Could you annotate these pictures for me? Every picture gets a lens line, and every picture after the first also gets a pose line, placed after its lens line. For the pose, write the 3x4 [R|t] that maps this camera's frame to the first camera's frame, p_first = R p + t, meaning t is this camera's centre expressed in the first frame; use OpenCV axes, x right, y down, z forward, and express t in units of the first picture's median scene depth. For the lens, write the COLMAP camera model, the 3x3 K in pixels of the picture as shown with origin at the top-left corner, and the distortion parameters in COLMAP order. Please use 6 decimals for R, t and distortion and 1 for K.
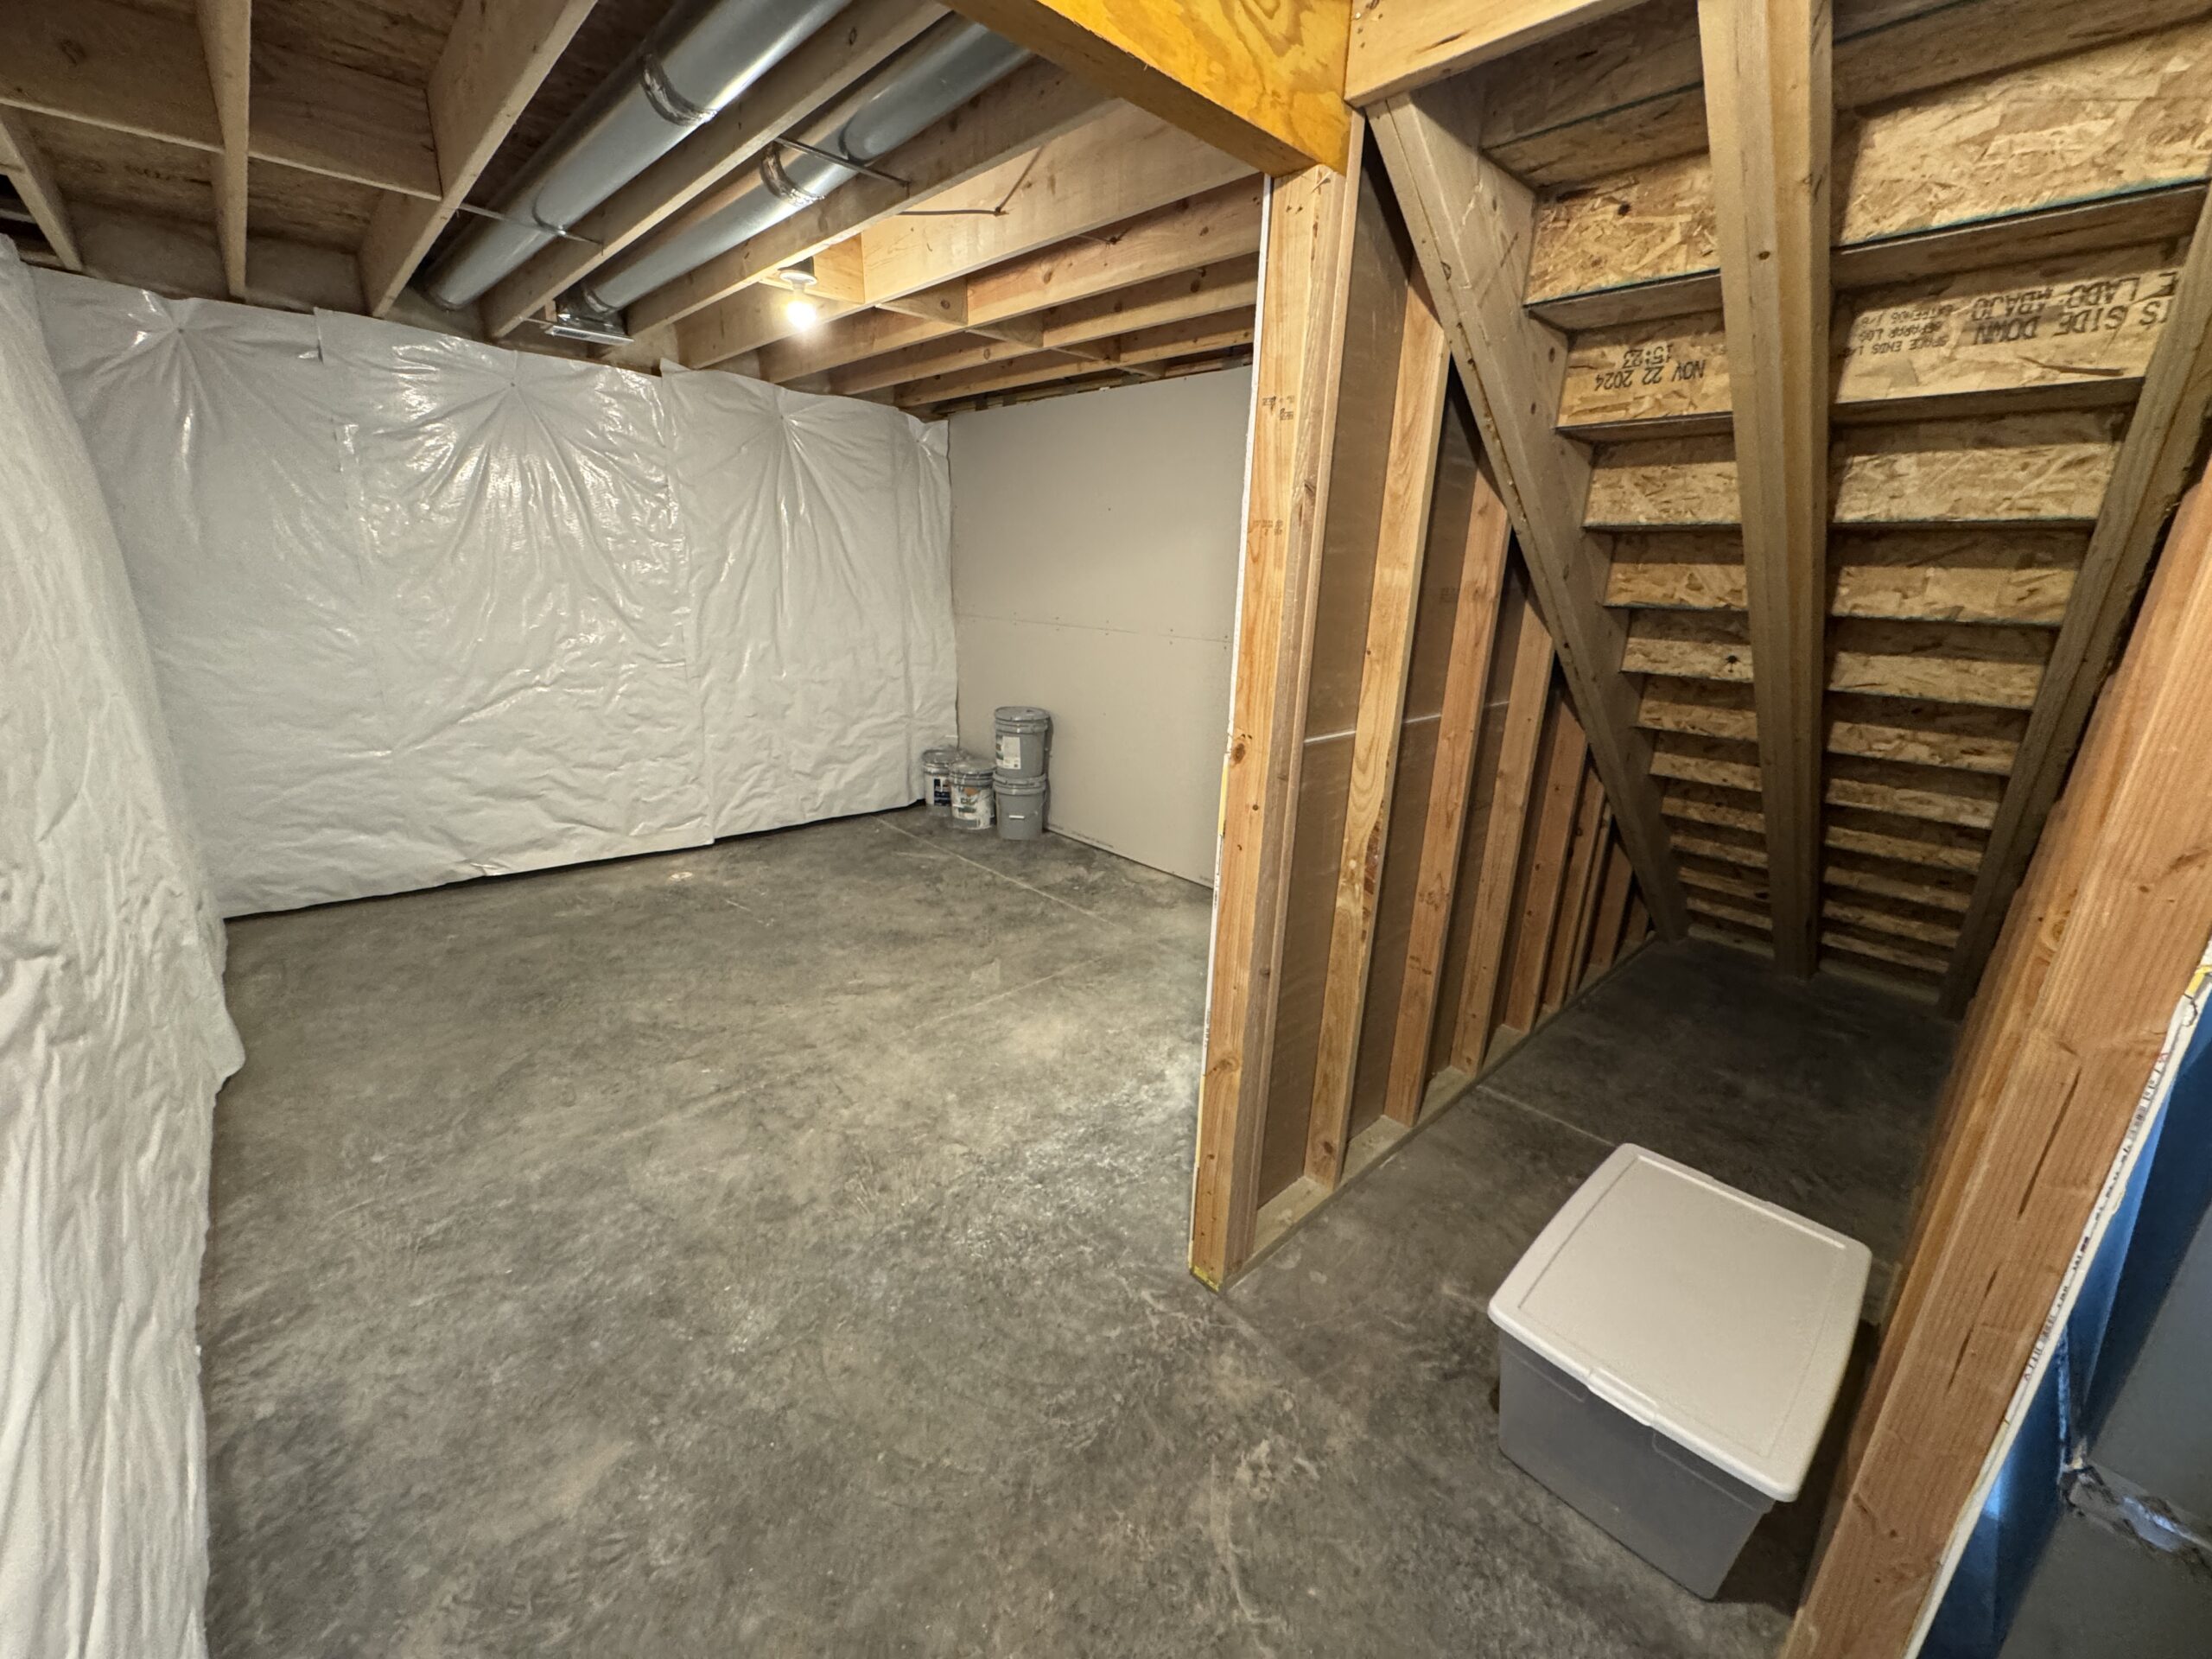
lens RADIAL K [[883.1, 0, 1106.7], [0, 883.1, 834.6], [0, 0, 1]] dist [-0.004264, 0.000166]
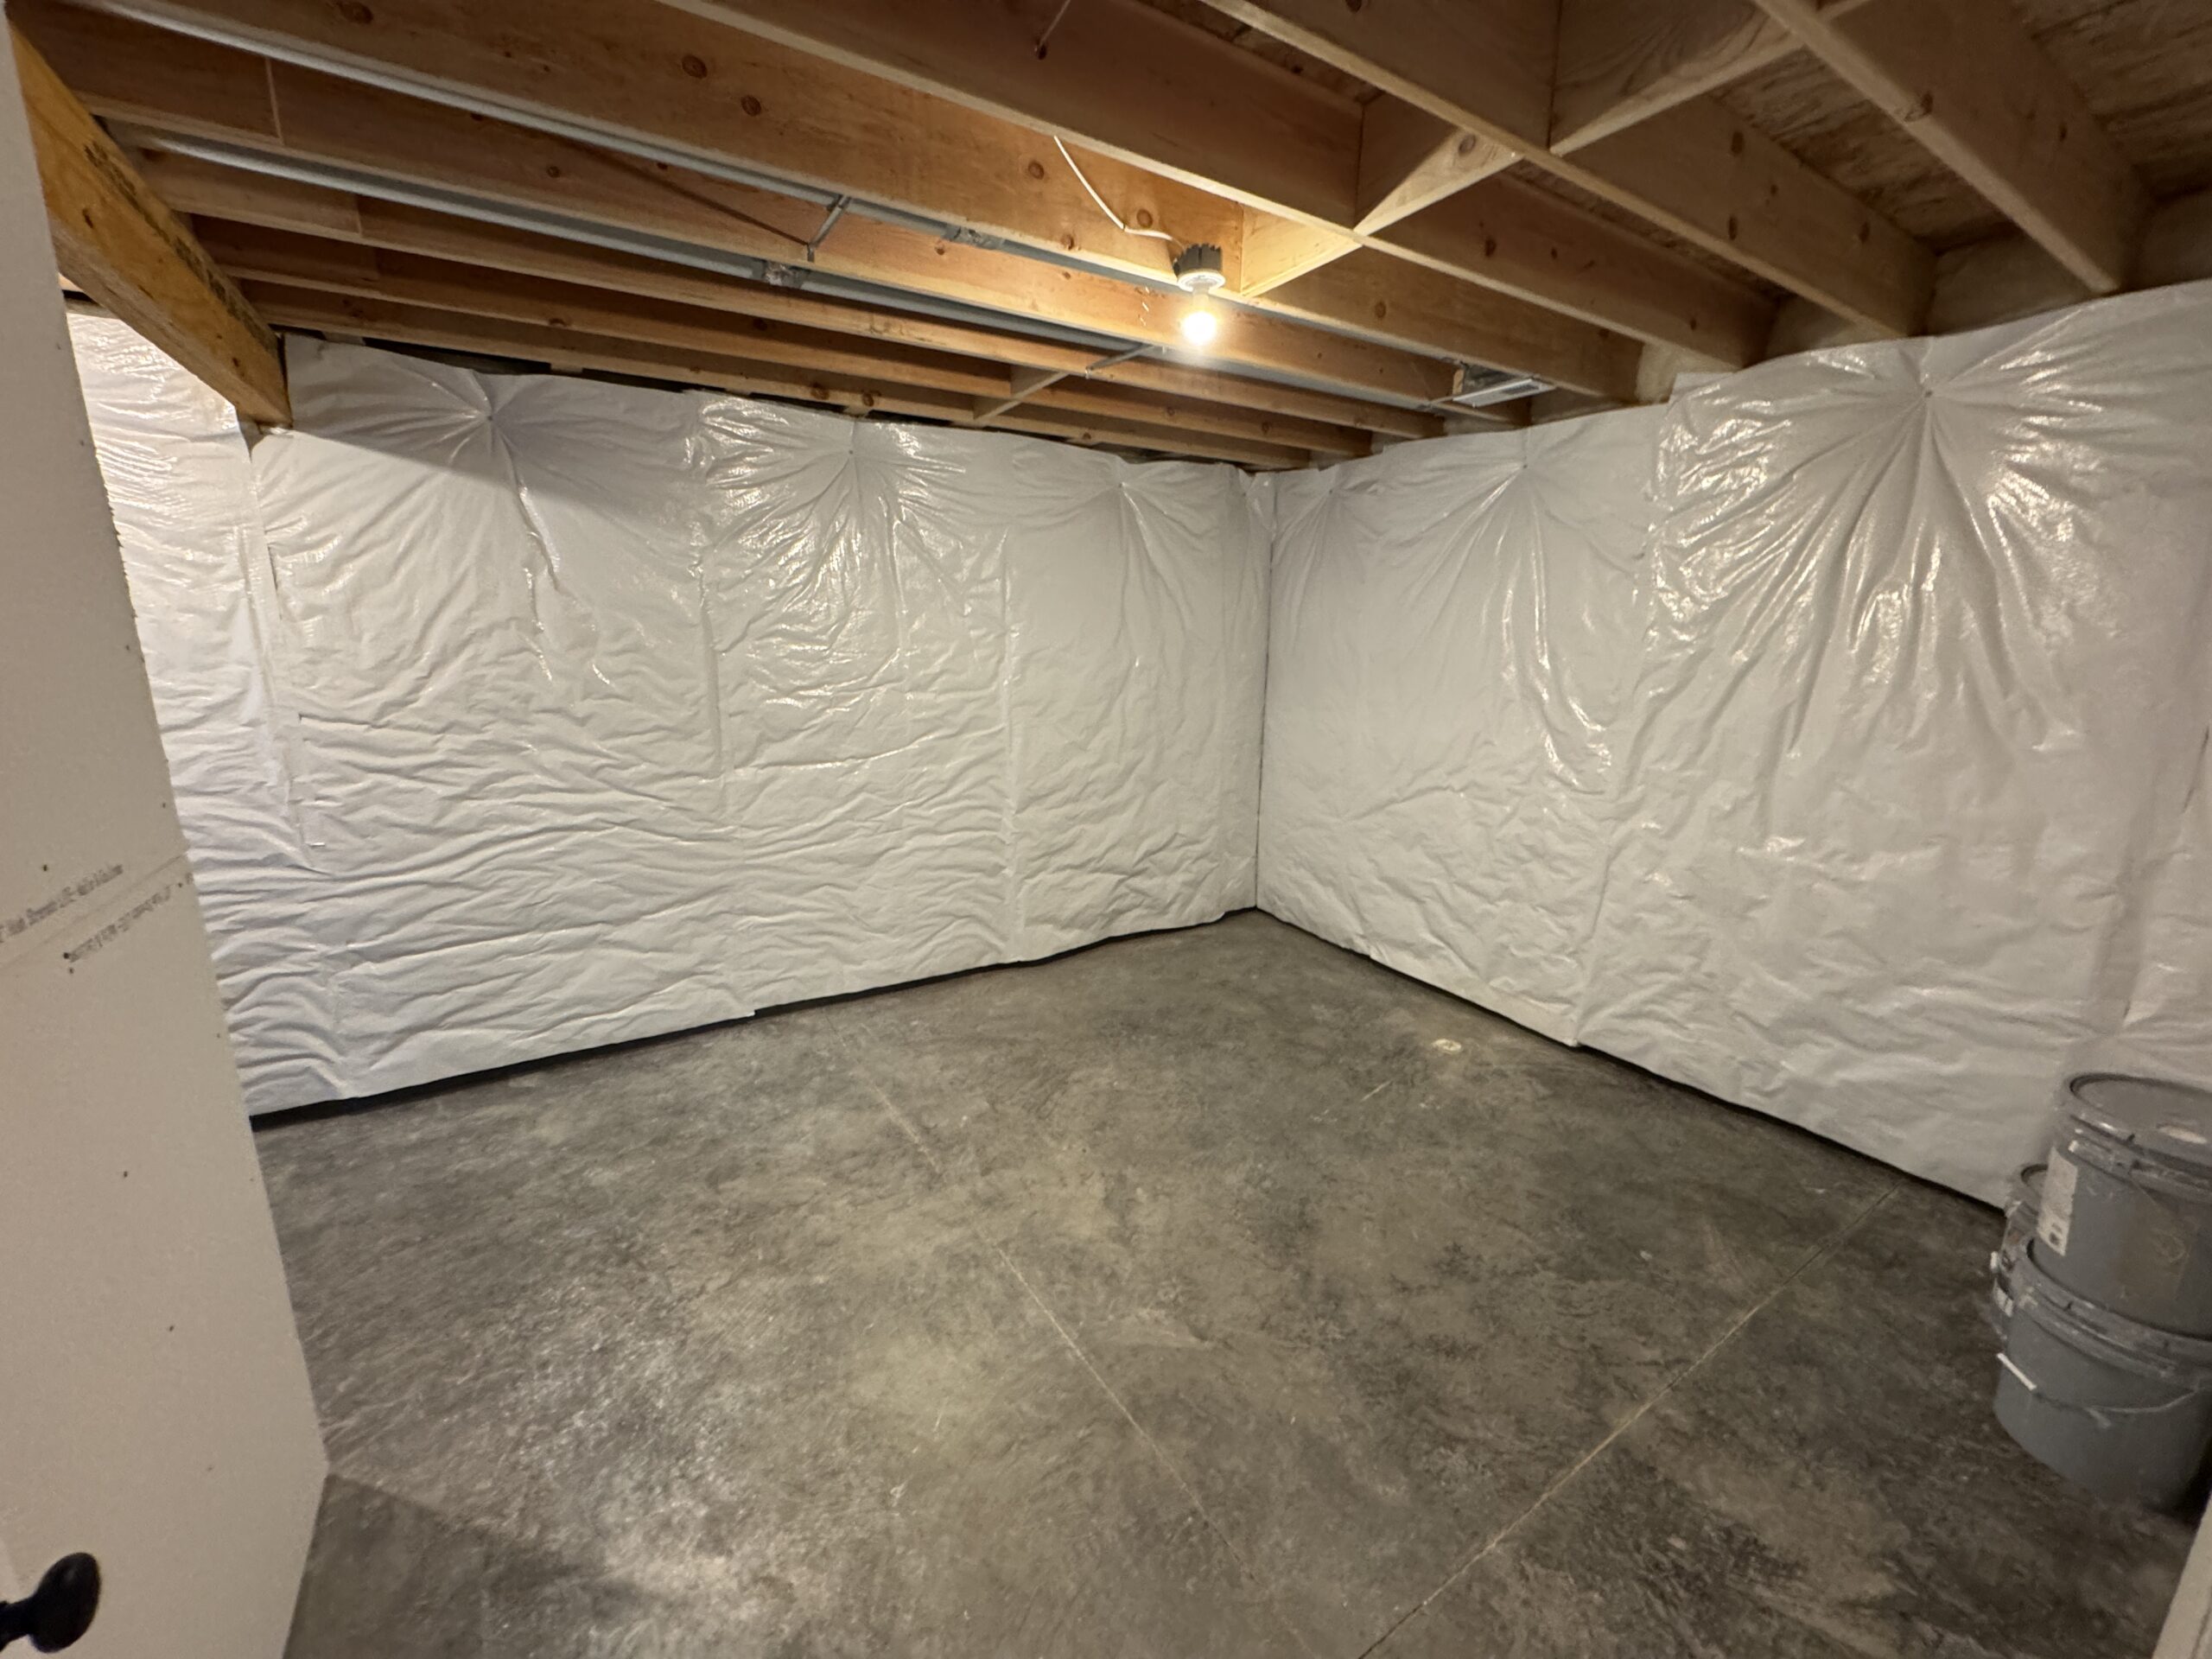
lens RADIAL K [[883.1, 0, 1105.9], [0, 883.1, 828.6], [0, 0, 1]] dist [-0.004264, 0.000166]
pose [[-0.184721, 0.176251, -0.966858, 0.374046], [-0.300055, 0.926701, 0.226257, -0.270286], [0.935866, 0.331905, -0.118296, 0.914277]]
